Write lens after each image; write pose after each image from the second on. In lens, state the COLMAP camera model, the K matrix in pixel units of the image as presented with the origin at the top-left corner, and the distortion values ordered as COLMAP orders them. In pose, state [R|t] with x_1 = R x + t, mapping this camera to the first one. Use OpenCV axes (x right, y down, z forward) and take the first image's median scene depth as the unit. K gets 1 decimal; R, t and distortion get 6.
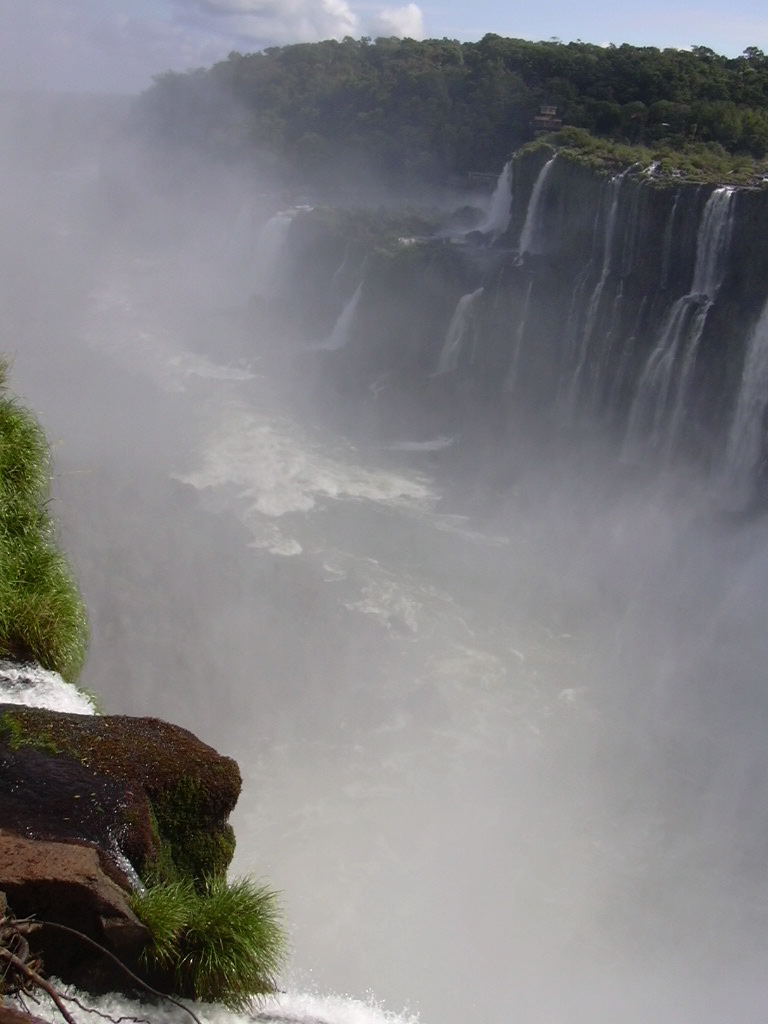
lens RADIAL K [[1157.3, 0, 392.7], [0, 1157.3, 502.6], [0, 0, 1]] dist [-0.171597, 0.000000]
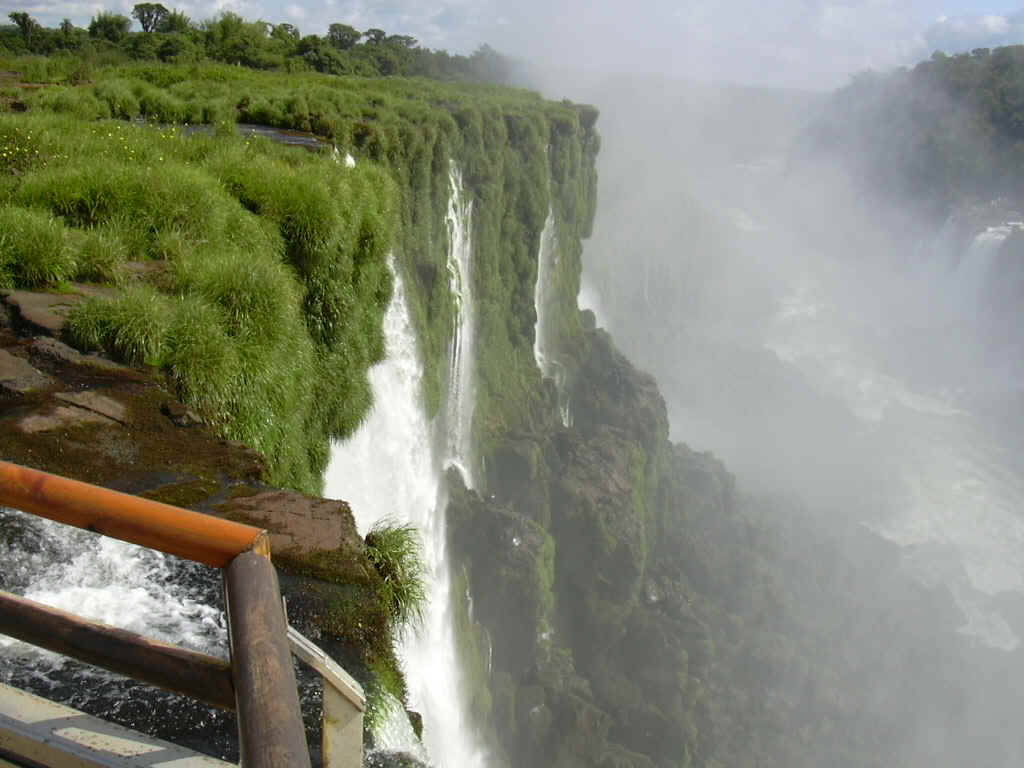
lens RADIAL K [[1157.3, 0, 513.4], [0, 1157.3, 394.6], [0, 0, 1]] dist [-0.171597, 0.000000]
pose [[0.895371, 0.105771, -0.432578, -0.090425], [-0.142519, 0.988355, -0.053326, -0.047715], [0.421900, 0.109397, 0.900018, 0.119456]]
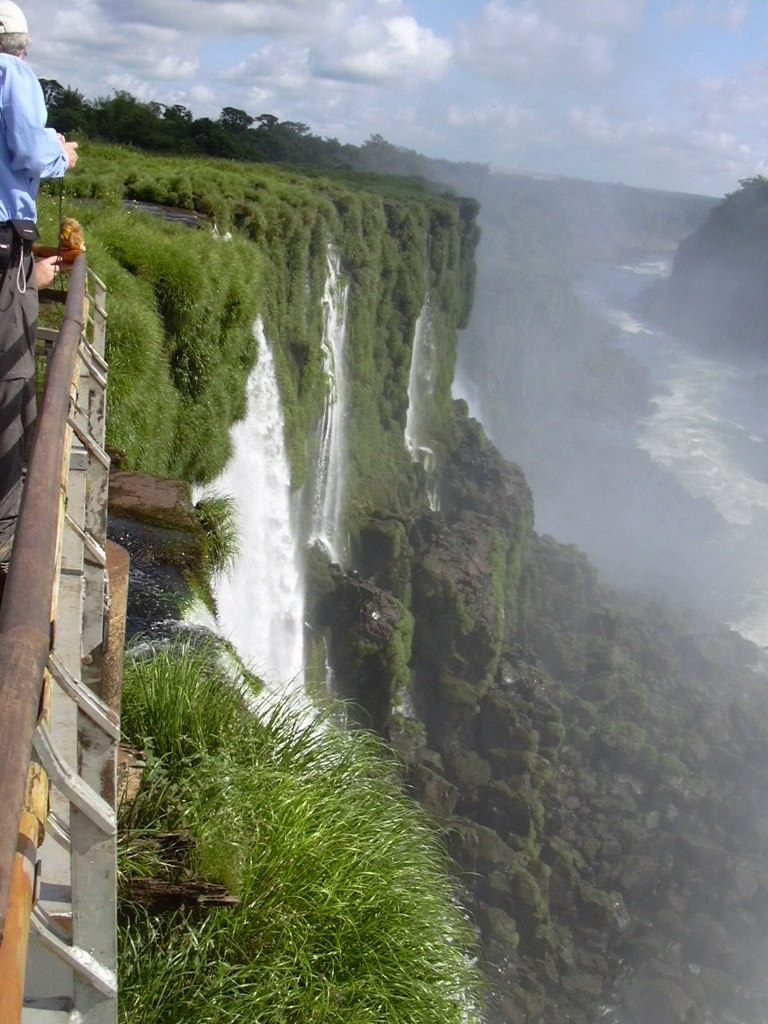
lens RADIAL K [[1157.3, 0, 383.6], [0, 1157.3, 503.4], [0, 0, 1]] dist [-0.171597, 0.000000]
pose [[0.886926, 0.152840, -0.435892, -0.077001], [-0.187707, 0.981498, -0.037785, -0.041984], [0.422052, 0.115333, 0.899205, 0.105918]]
